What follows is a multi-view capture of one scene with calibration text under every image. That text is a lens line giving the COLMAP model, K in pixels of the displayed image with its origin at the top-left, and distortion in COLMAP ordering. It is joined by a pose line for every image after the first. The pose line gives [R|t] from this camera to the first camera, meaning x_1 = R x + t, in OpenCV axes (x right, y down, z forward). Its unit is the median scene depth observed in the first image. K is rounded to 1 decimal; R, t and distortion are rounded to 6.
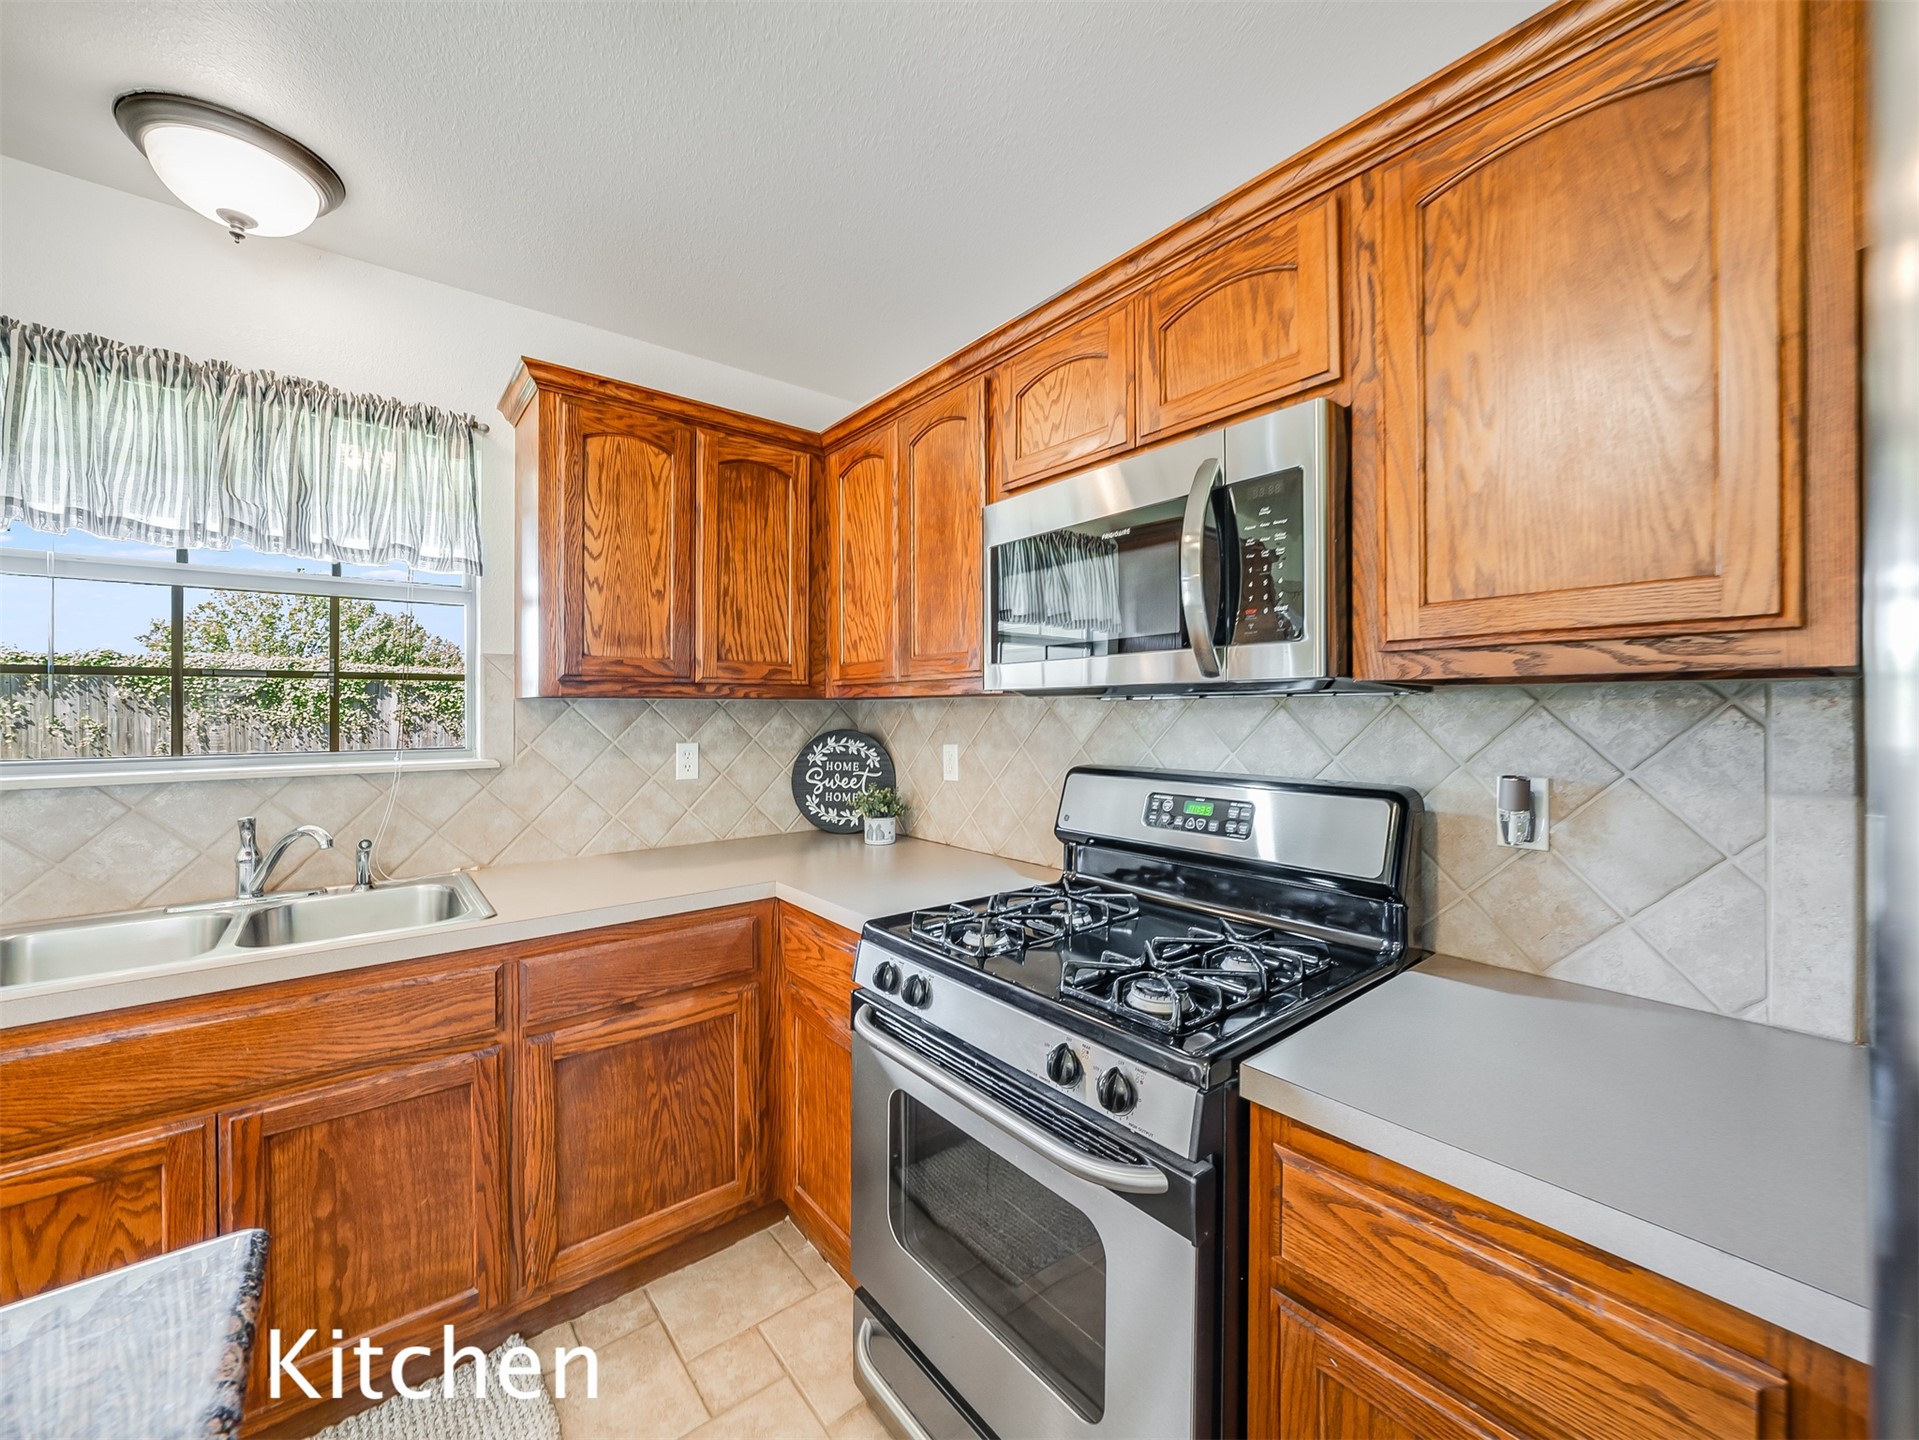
lens RADIAL K [[727.9, 0, 976.5], [0, 727.9, 710.7], [0, 0, 1]] dist [-0.011559, 0.002944]
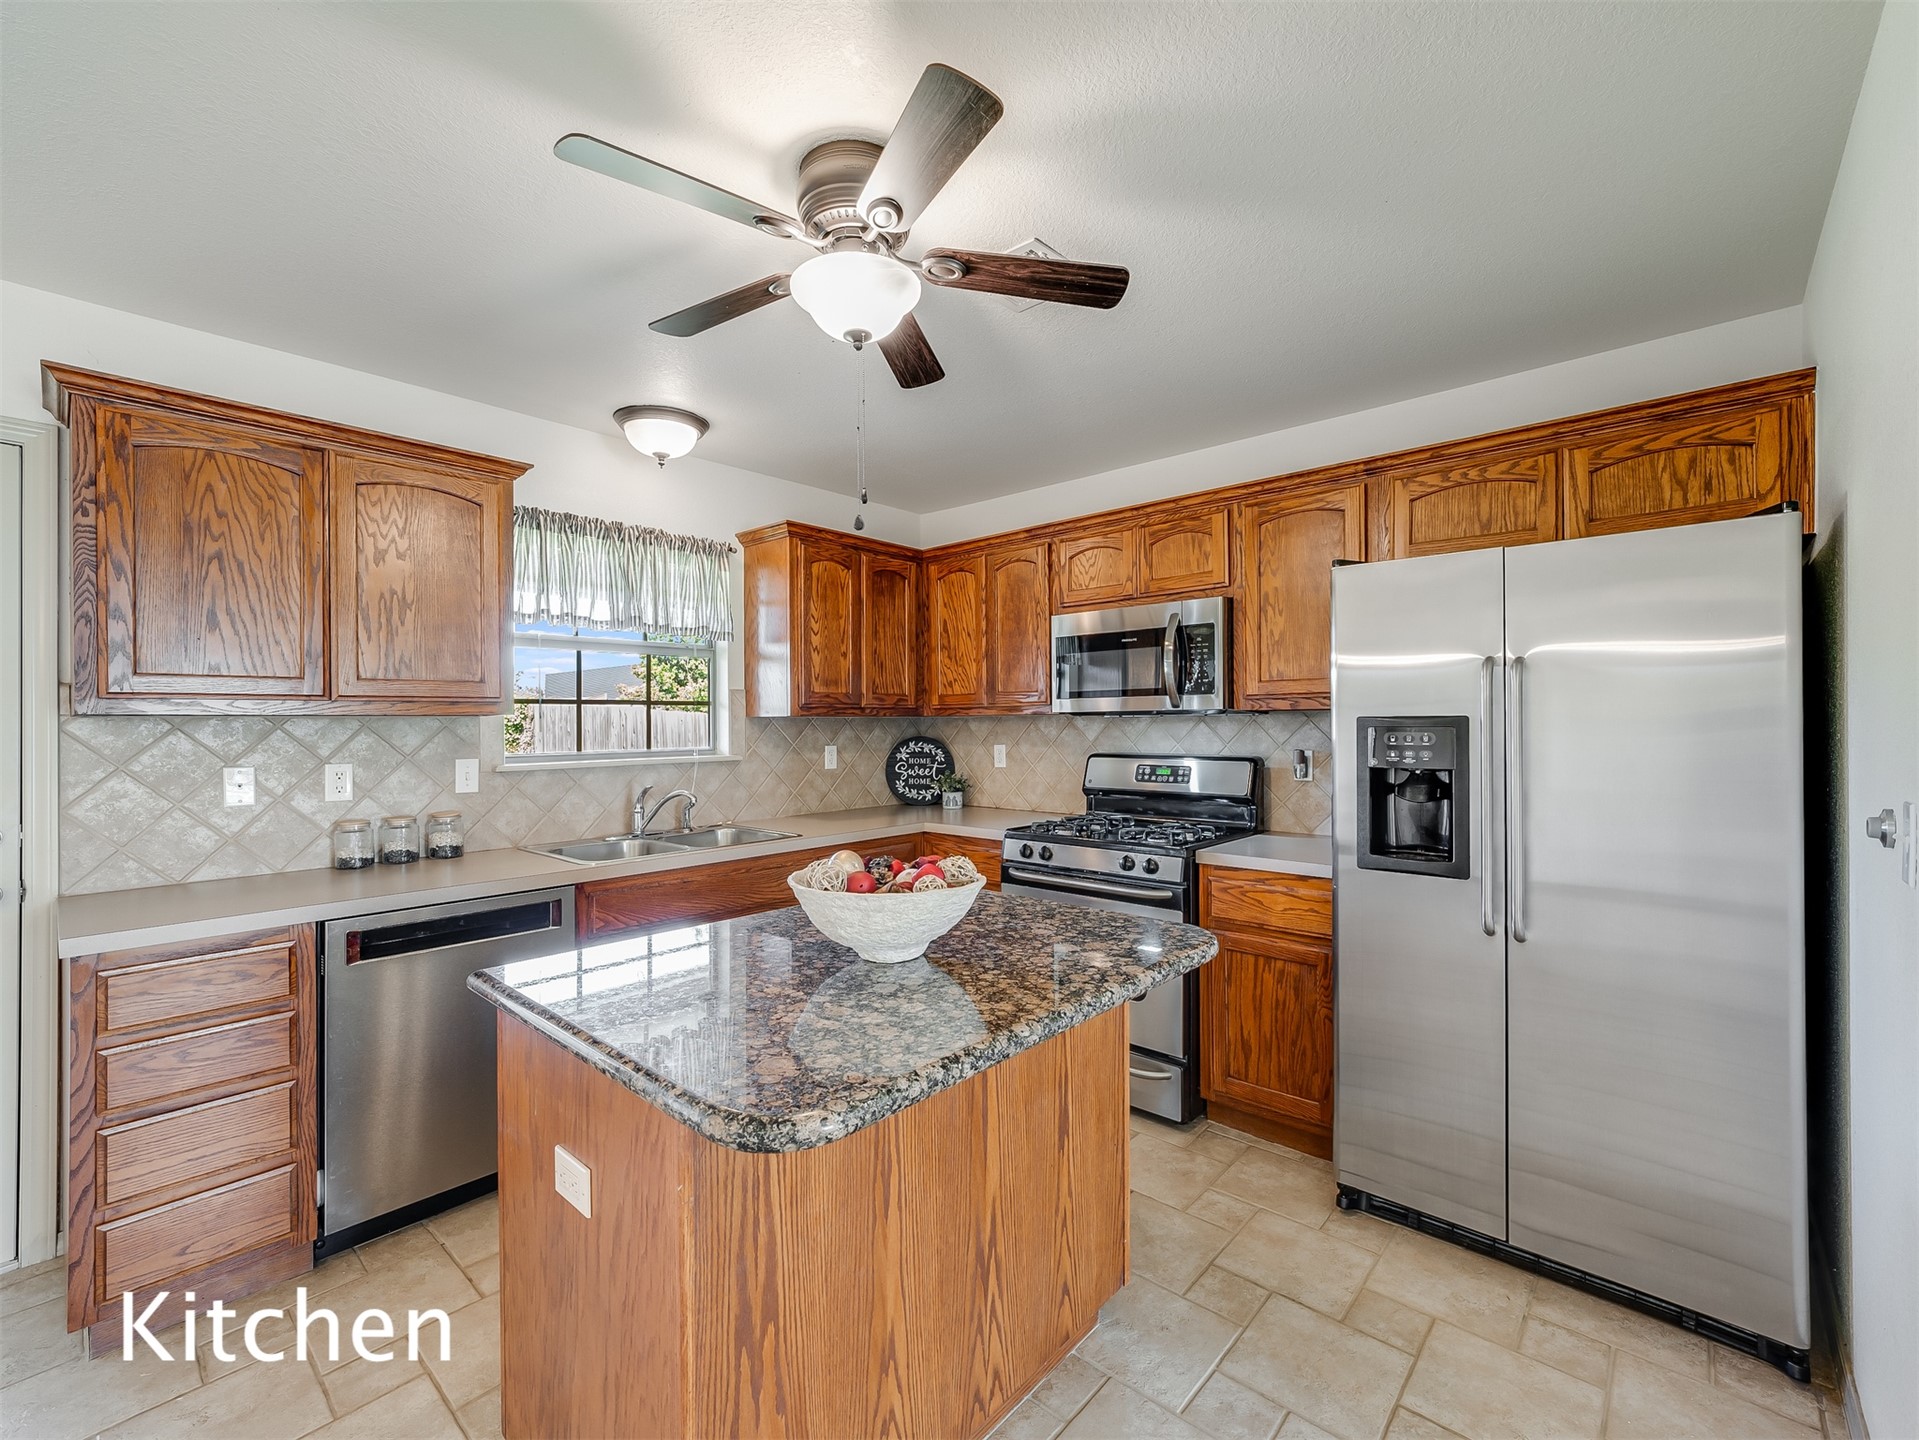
lens RADIAL K [[854.5, 0, 959.8], [0, 854.5, 721.4], [0, 0, 1]] dist [0.011302, 0.000590]
pose [[0.987559, -0.004641, 0.157183, -0.577710], [0.005100, 0.999984, -0.002514, -0.000646], [-0.157168, 0.003285, 0.987566, -1.159679]]
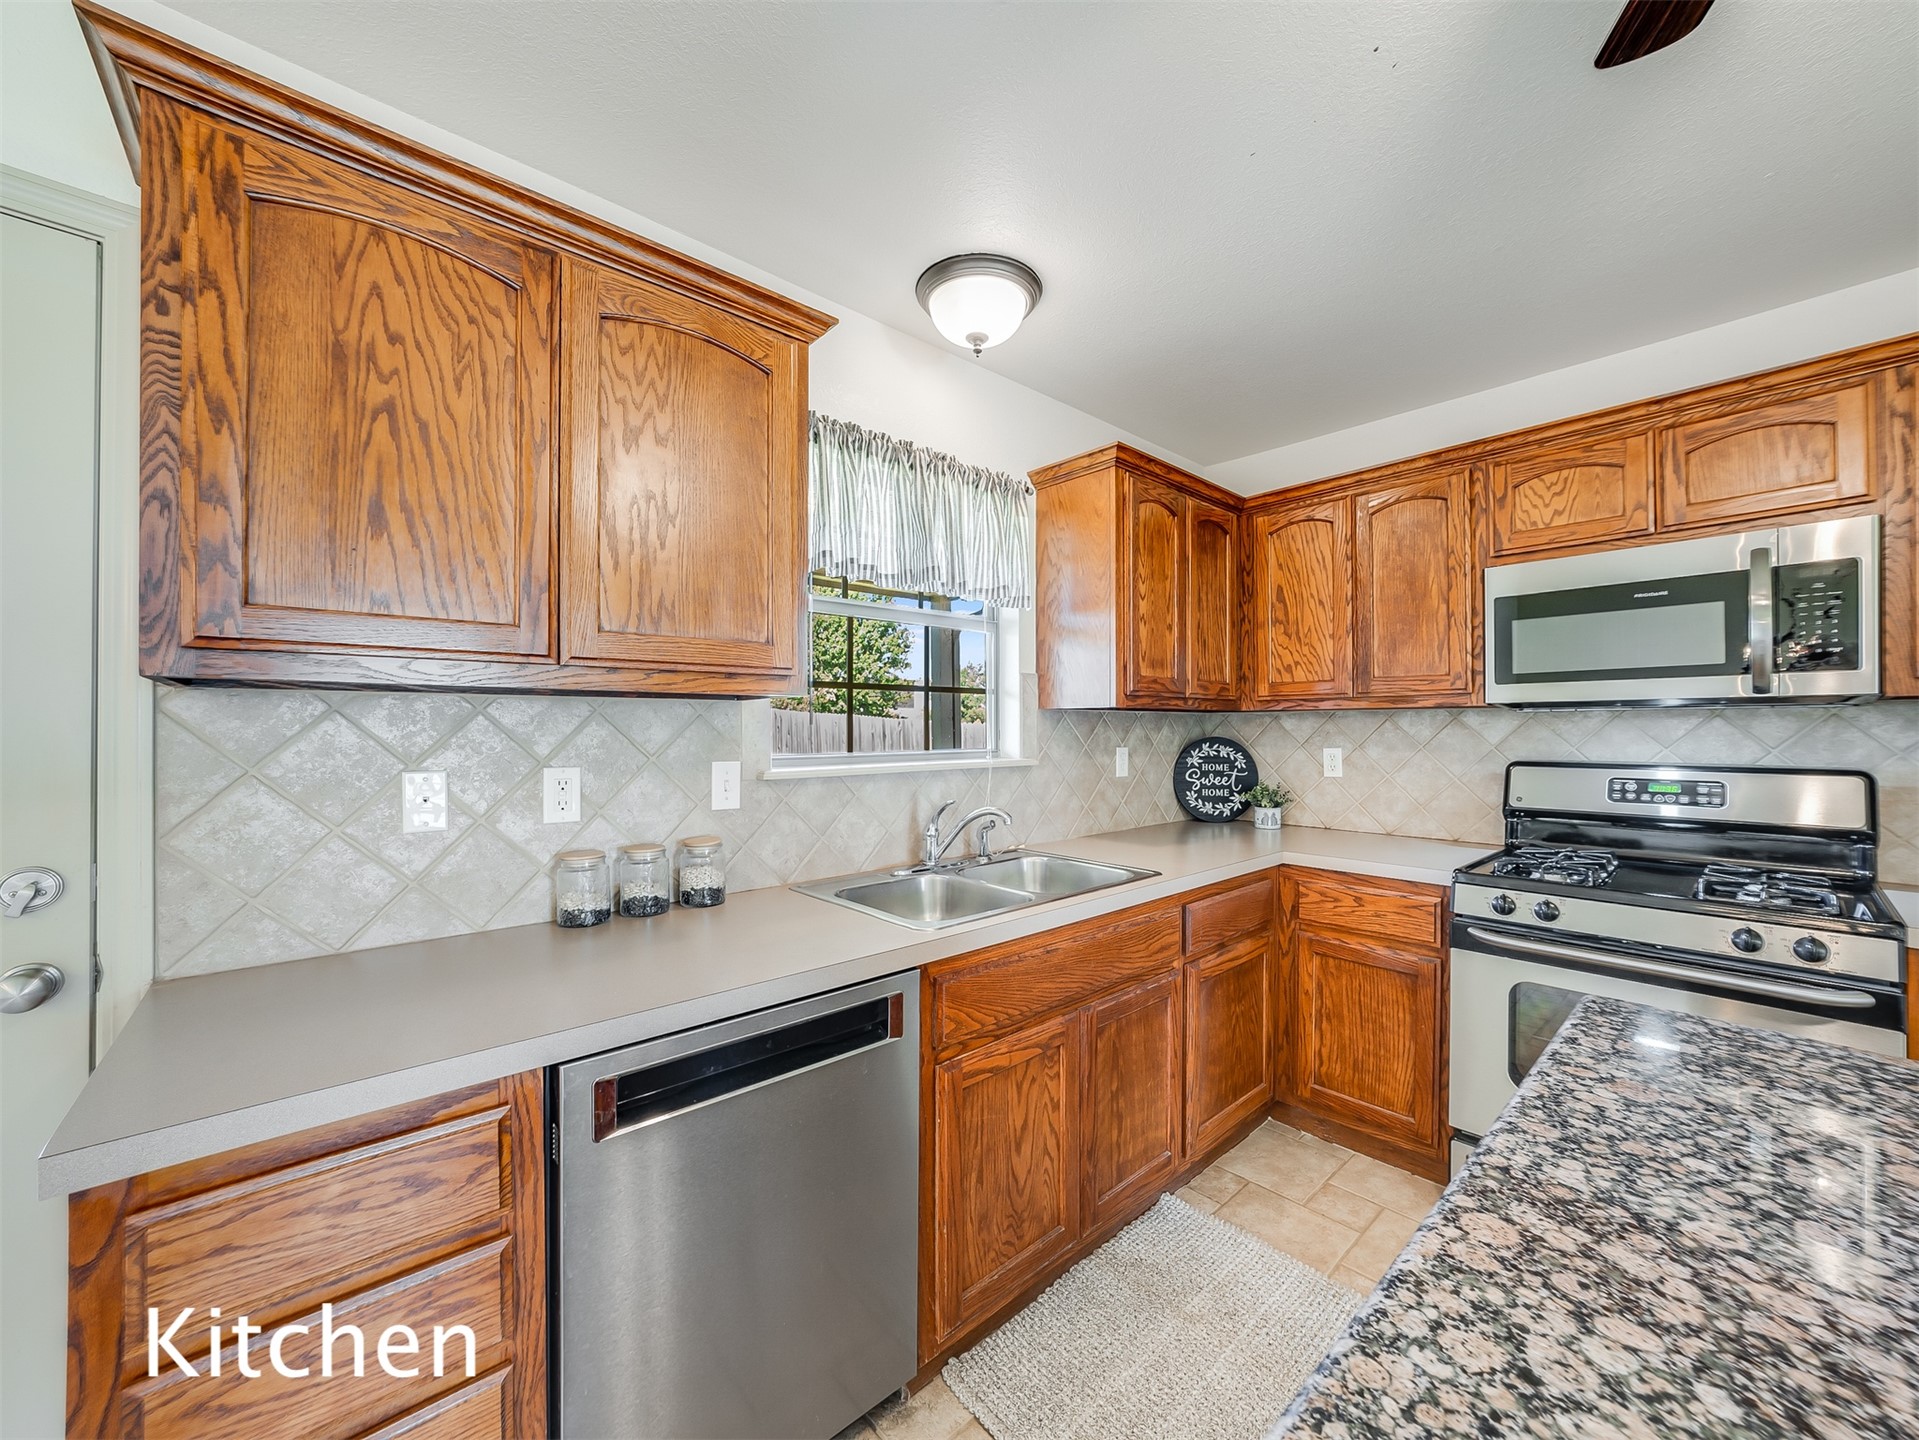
lens RADIAL K [[727.9, 0, 948.2], [0, 727.9, 728.8], [0, 0, 1]] dist [-0.011559, 0.002944]
pose [[0.998085, 0.001187, 0.061838, -1.071896], [-0.001070, 0.999998, -0.001932, 0.022641], [-0.061841, 0.001862, 0.998084, -0.280700]]
